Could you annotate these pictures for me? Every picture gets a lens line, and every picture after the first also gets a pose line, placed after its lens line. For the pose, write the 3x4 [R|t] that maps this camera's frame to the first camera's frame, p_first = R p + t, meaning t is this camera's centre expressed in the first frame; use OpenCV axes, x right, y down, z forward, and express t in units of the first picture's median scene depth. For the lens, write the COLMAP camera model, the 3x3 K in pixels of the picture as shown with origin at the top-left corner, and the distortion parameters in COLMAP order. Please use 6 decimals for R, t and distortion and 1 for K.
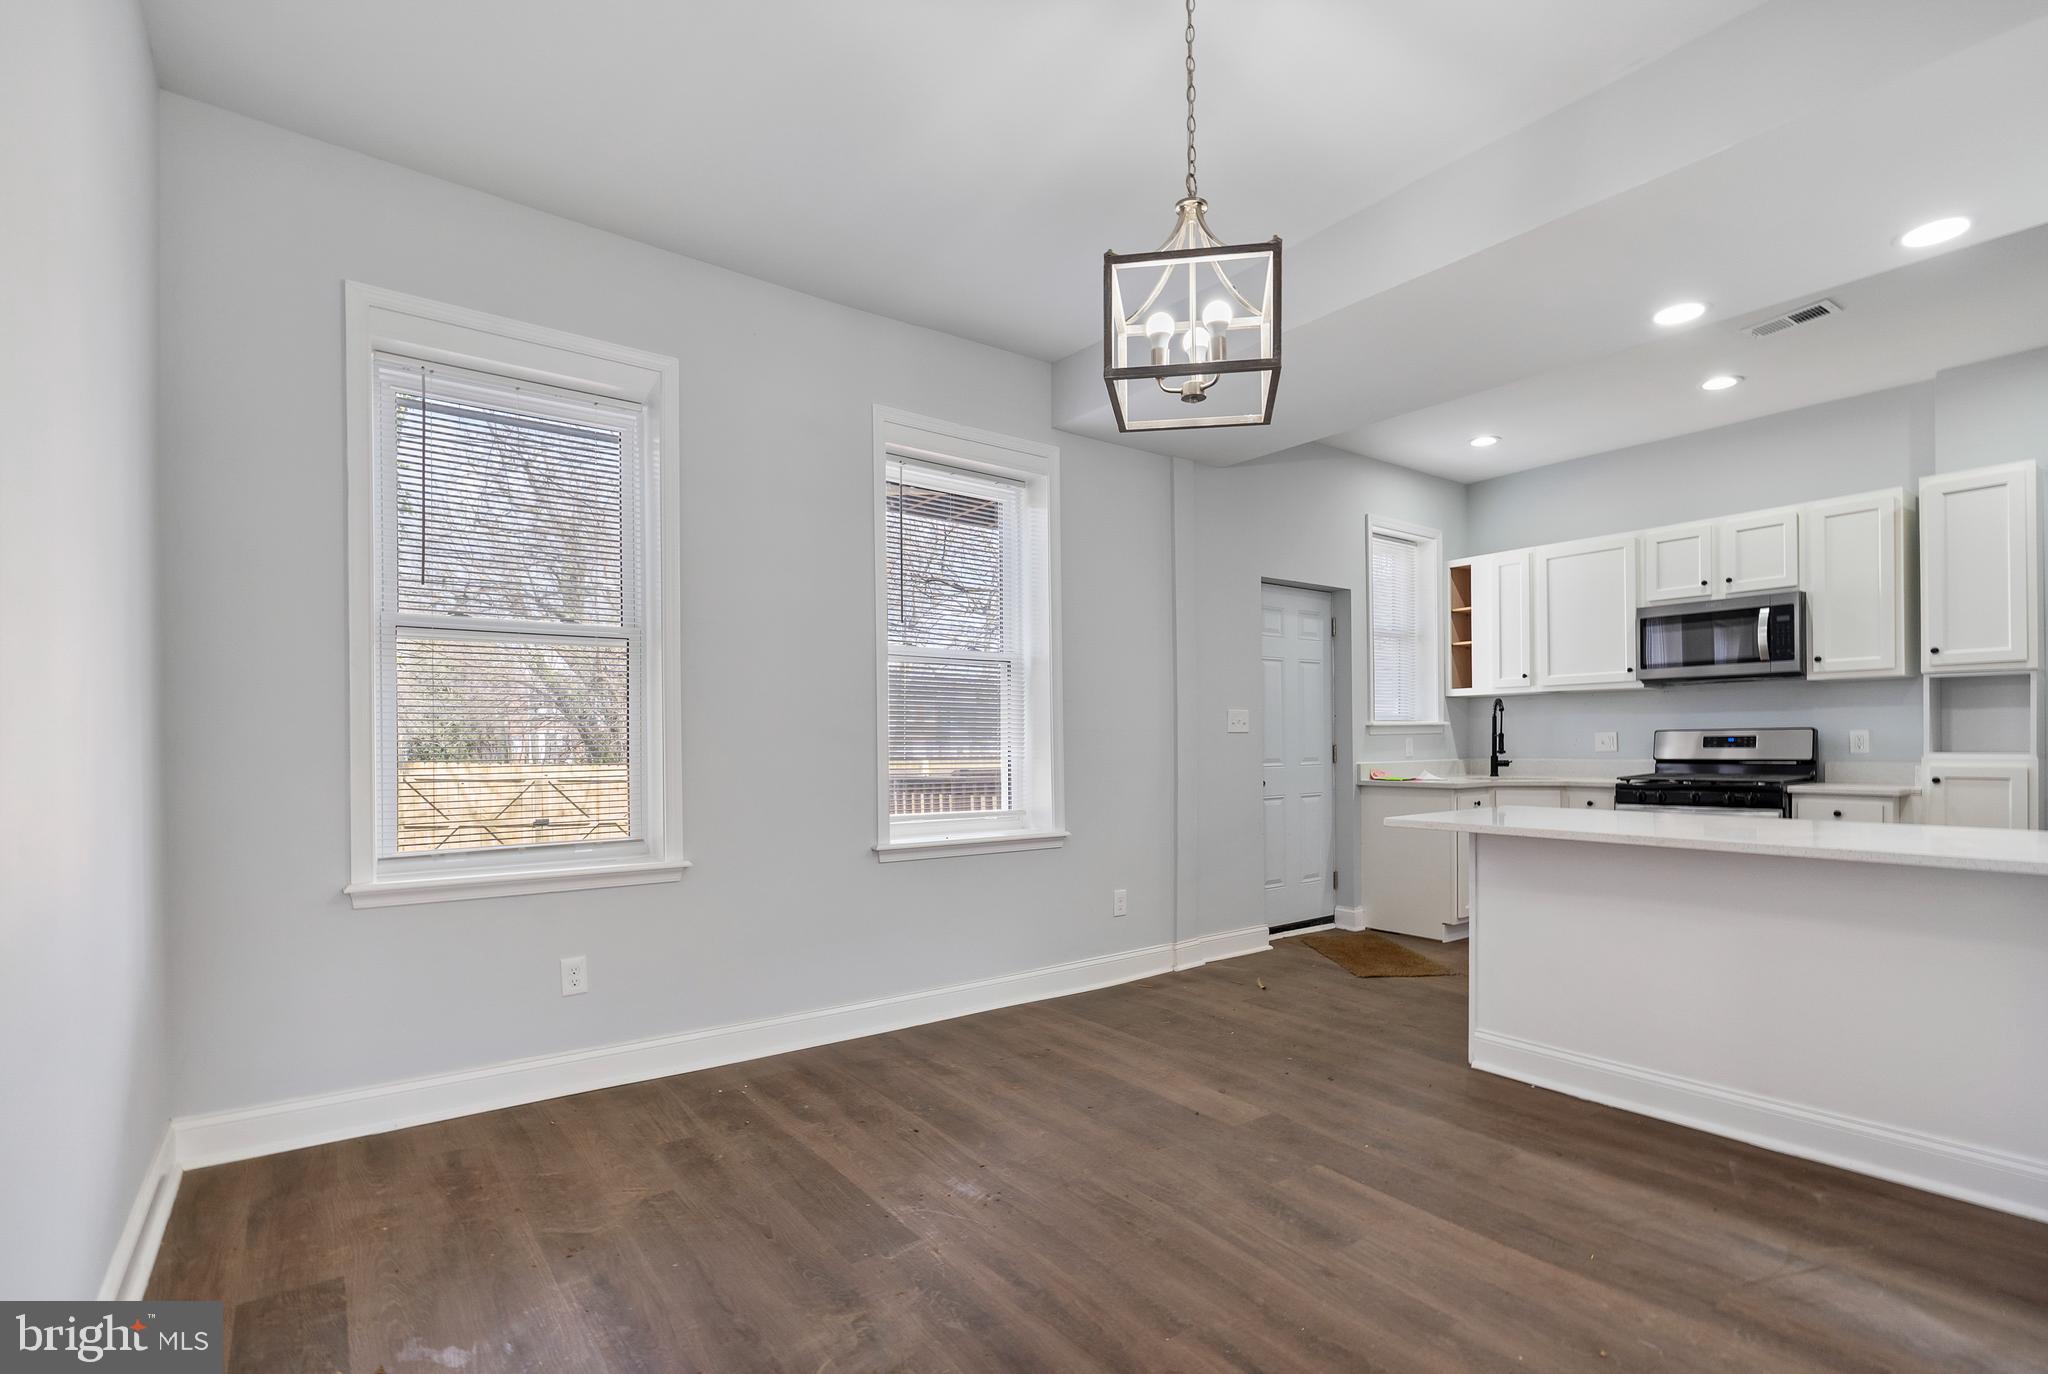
lens RADIAL K [[930.5, 0, 1007.8], [0, 930.5, 730.8], [0, 0, 1]] dist [-0.005576, 0.001261]
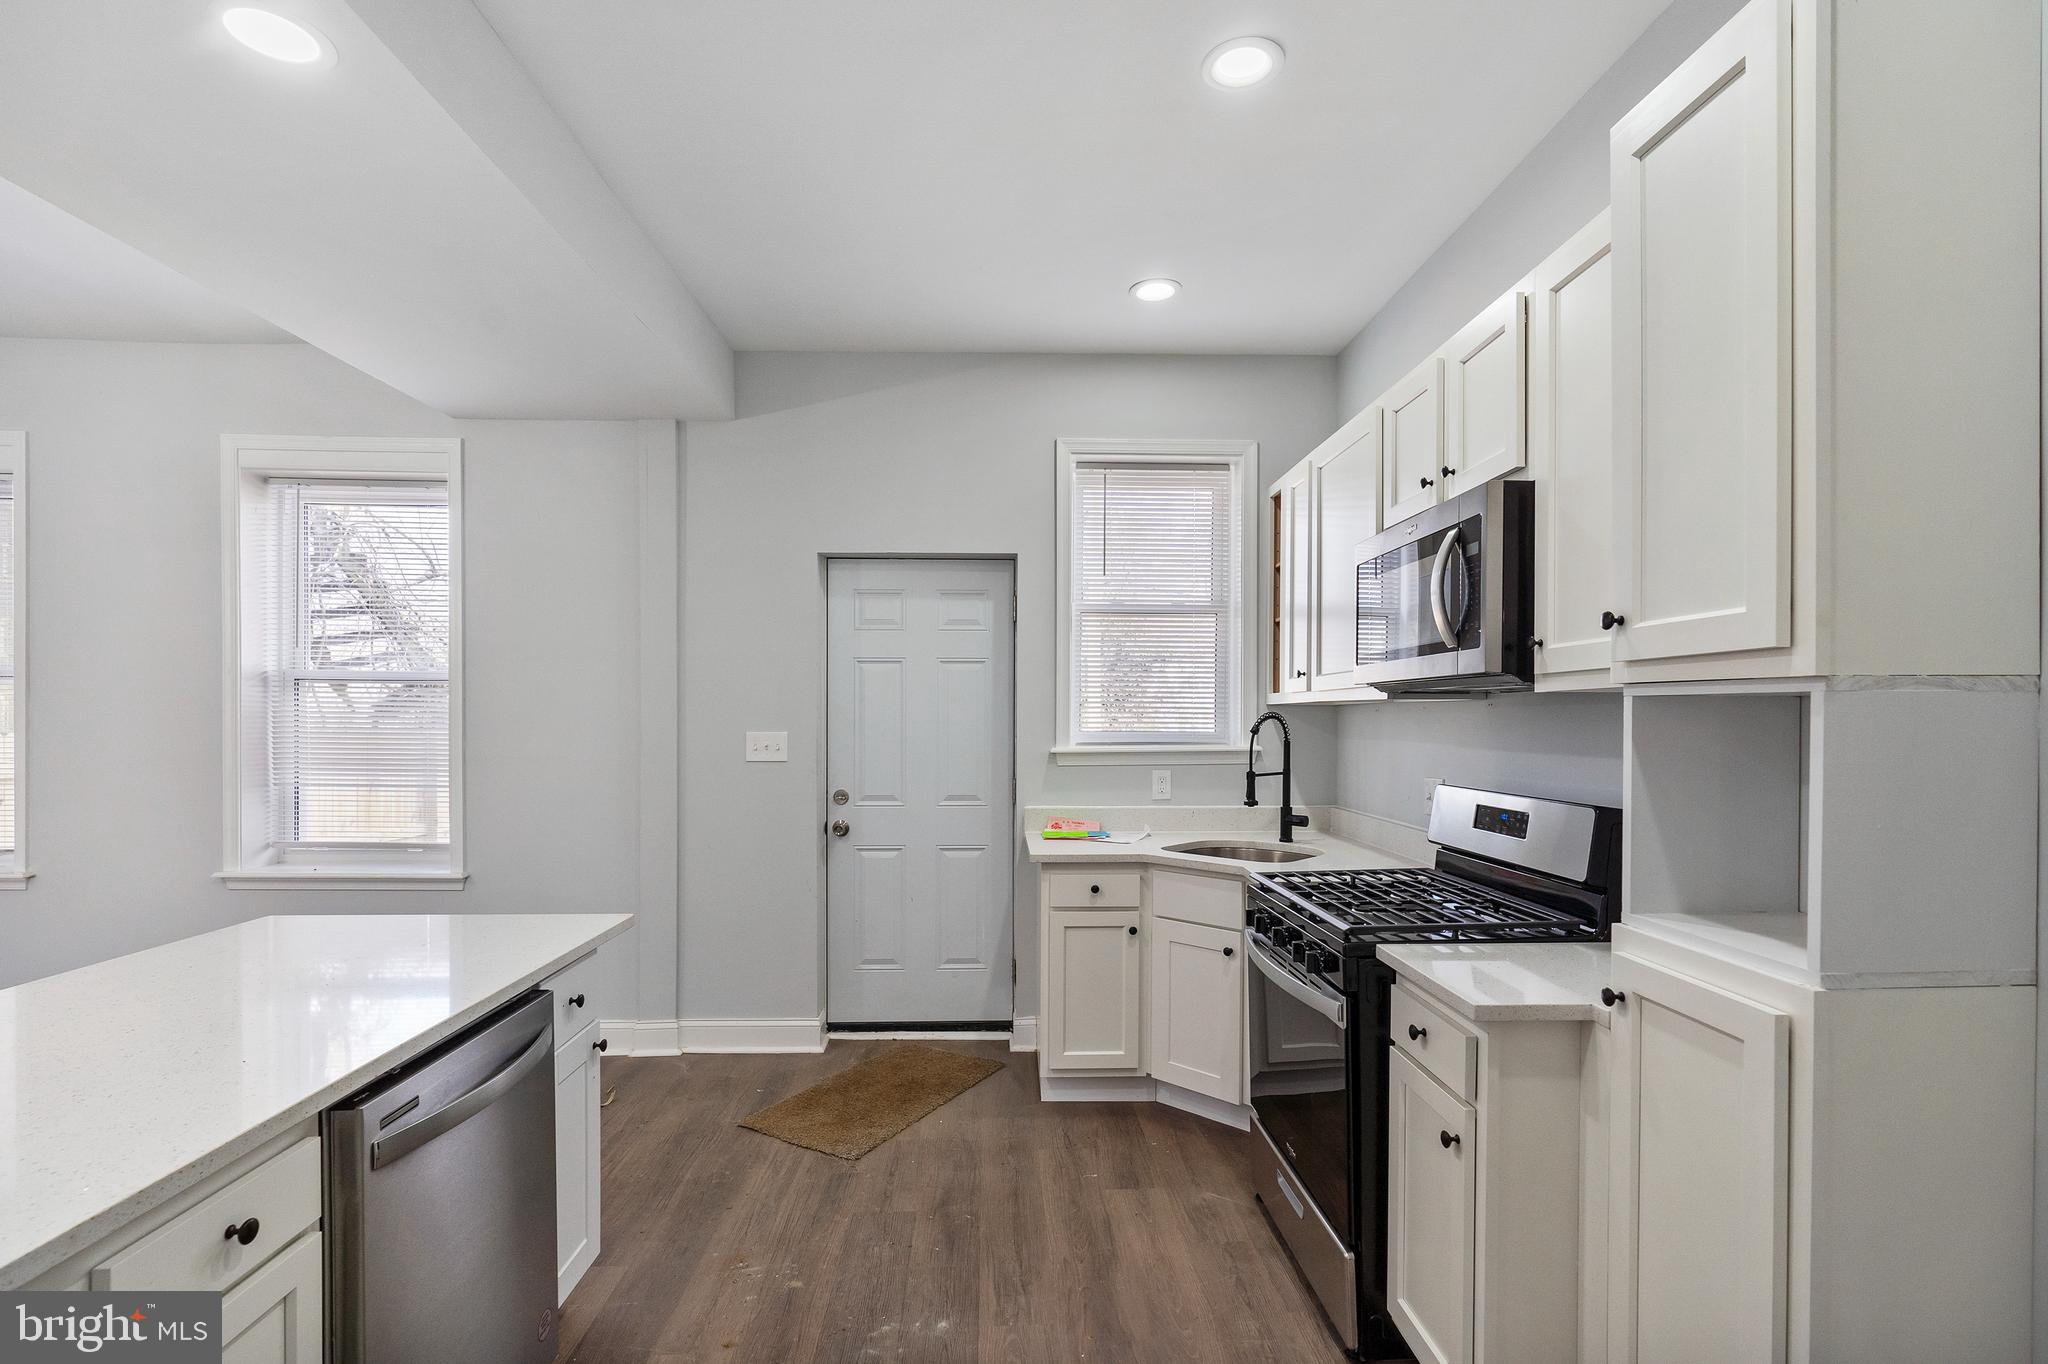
lens RADIAL K [[930.5, 0, 1054.6], [0, 930.5, 715.4], [0, 0, 1]] dist [-0.005576, 0.001261]
pose [[0.826053, 0.010301, -0.563498, 0.845136], [-0.003647, 0.999910, 0.012933, -0.045160], [0.563581, -0.008629, 0.826016, 0.486889]]
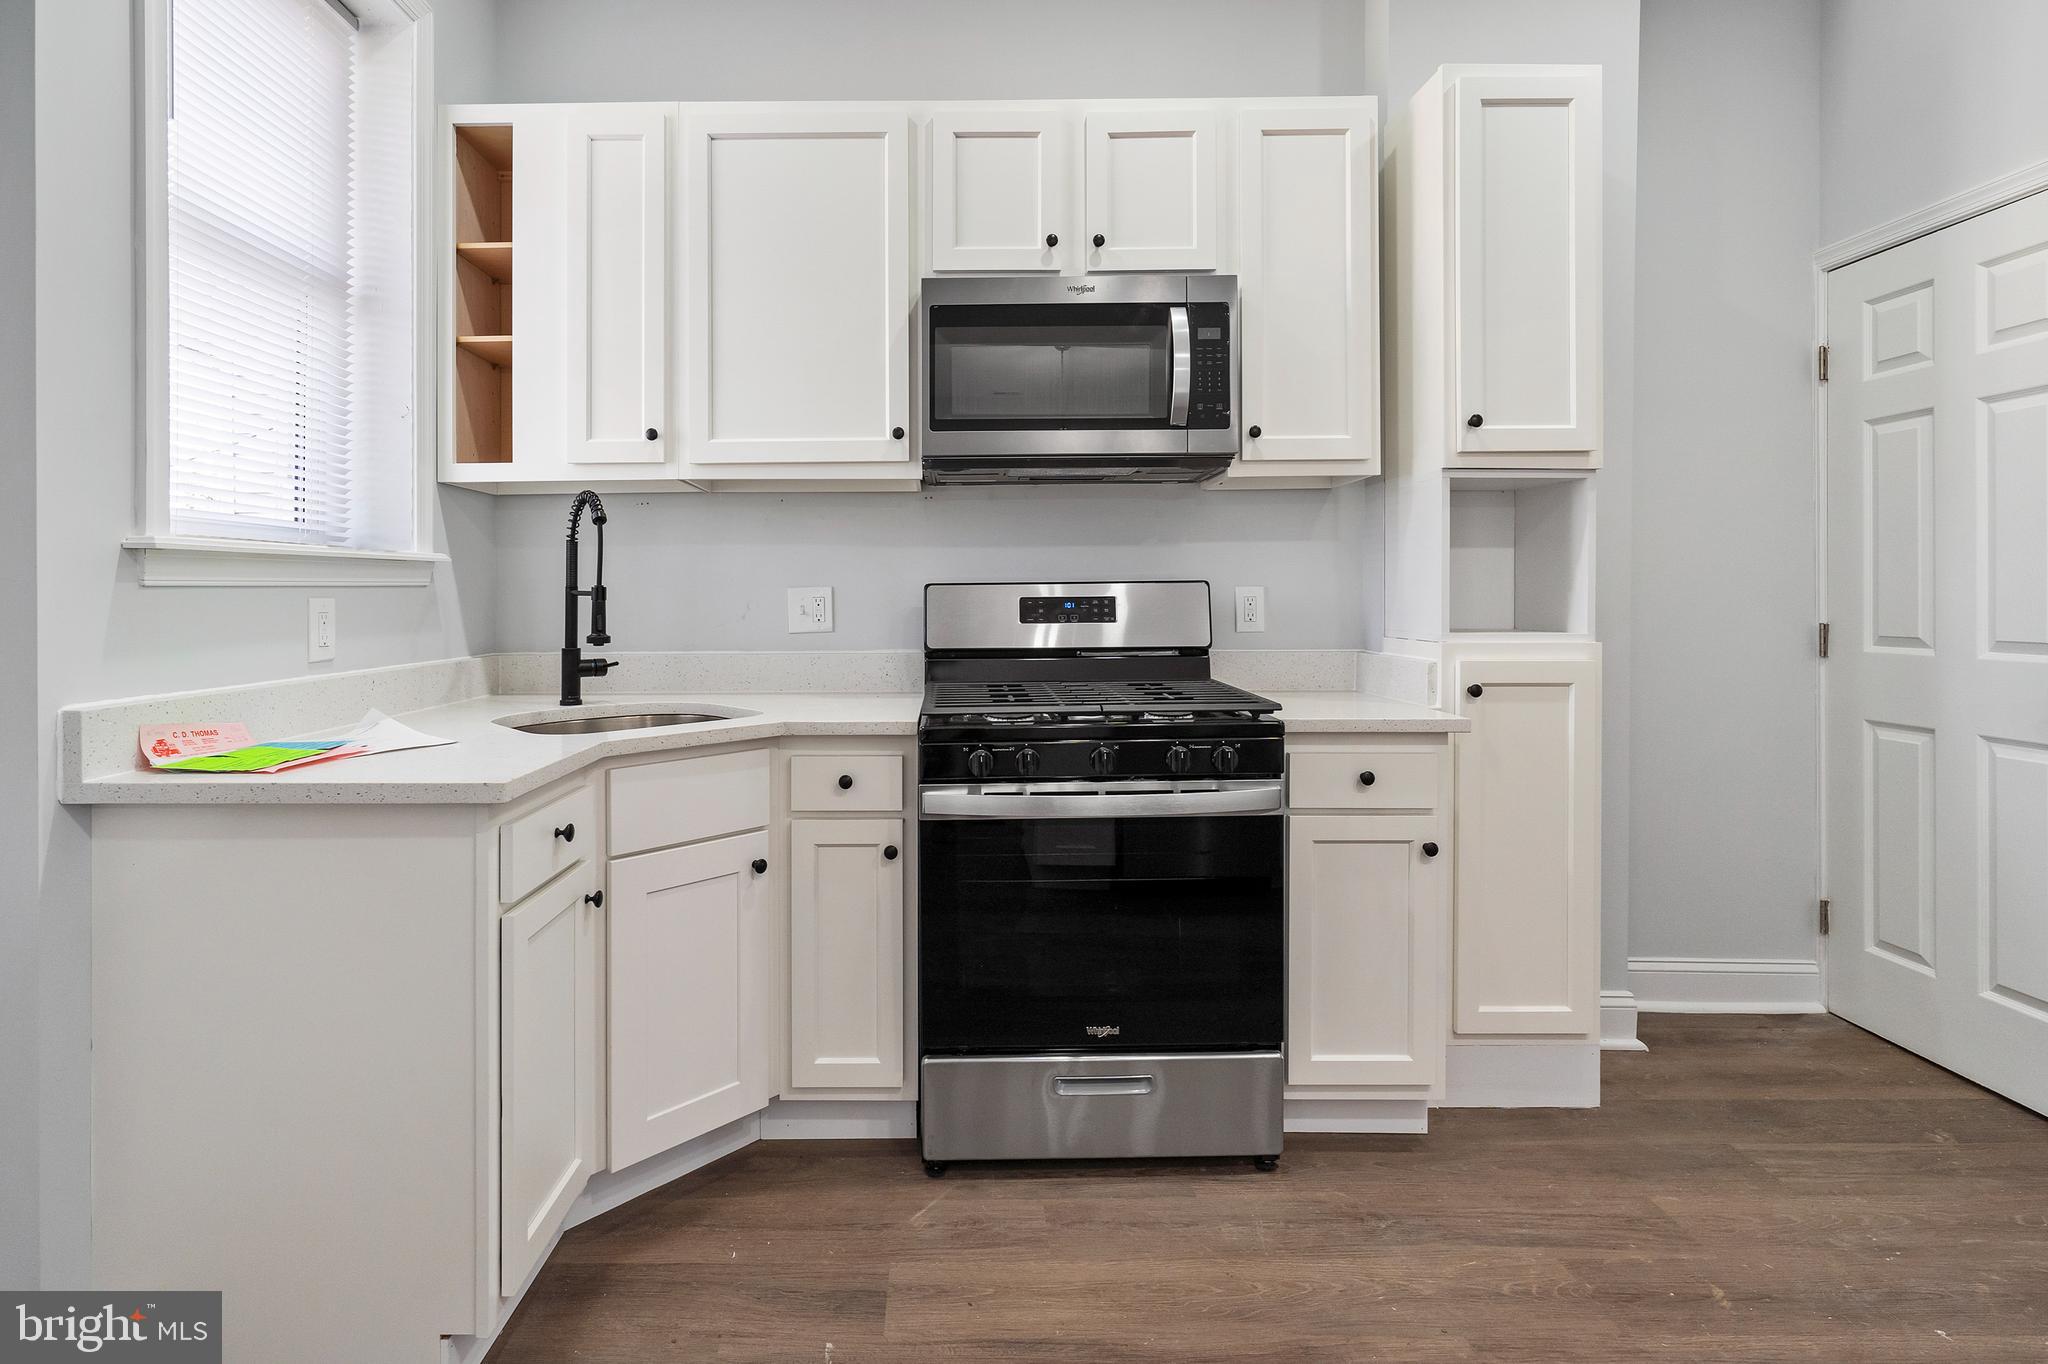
lens RADIAL K [[1014.0, 0, 922.4], [0, 1014.0, 597.6], [0, 0, 1]] dist [-0.009780, 0.000751]
pose [[0.613118, 0.004550, 0.789978, 0.336091], [-0.008521, 0.999963, 0.000854, 0.005989], [-0.789946, -0.007255, 0.613134, 0.741610]]
